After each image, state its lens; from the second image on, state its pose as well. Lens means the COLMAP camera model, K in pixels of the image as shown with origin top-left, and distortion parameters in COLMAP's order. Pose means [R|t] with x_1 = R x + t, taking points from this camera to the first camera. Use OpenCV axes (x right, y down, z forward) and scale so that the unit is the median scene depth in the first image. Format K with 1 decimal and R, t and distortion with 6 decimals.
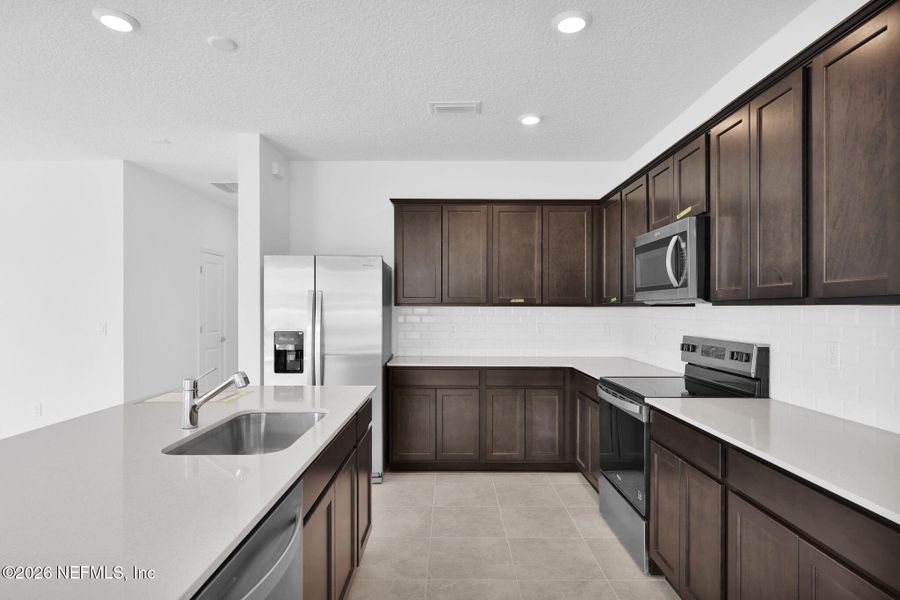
lens RADIAL K [[475.1, 0, 452.2], [0, 475.1, 304.1], [0, 0, 1]] dist [0.003727, 0.000290]
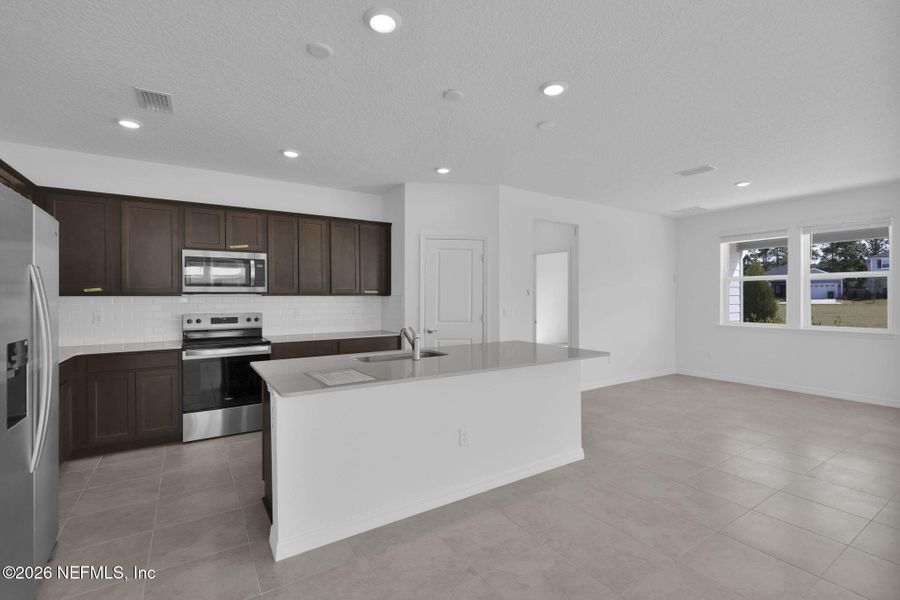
lens RADIAL K [[413.4, 0, 449.5], [0, 413.4, 295.4], [0, 0, 1]] dist [0.002262, 0.000016]
pose [[-0.538093, -0.000156, 0.842885, -0.889928], [-0.007300, 0.999963, -0.004475, 0.003193], [-0.842854, -0.008561, -0.538075, 0.781025]]
